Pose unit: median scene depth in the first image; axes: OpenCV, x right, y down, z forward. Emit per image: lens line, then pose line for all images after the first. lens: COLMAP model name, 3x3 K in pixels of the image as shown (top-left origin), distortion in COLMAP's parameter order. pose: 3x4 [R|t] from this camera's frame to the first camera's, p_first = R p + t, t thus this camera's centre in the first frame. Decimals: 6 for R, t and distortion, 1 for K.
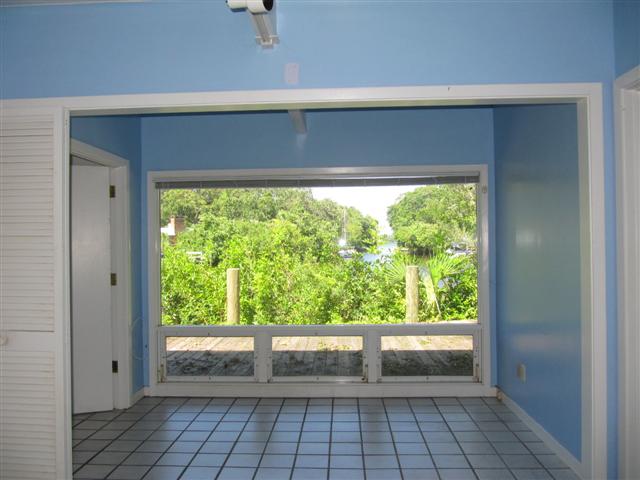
lens RADIAL K [[525.4, 0, 320.0], [0, 525.4, 240.0], [0, 0, 1]] dist [-0.000319, 0.000344]
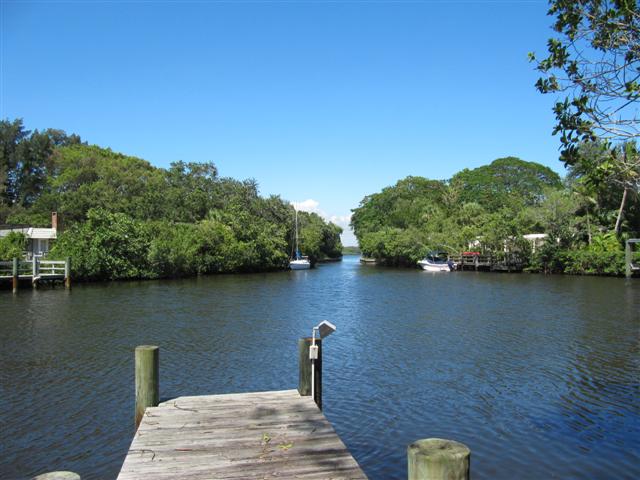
lens RADIAL K [[525.4, 0, 320.0], [0, 525.4, 240.0], [0, 0, 1]] dist [-0.000319, 0.000344]
pose [[0.998086, 0.005404, 0.061609, 0.033779], [-0.003976, 0.999721, -0.023290, 0.006580], [-0.061717, 0.023000, 0.997829, 0.198221]]
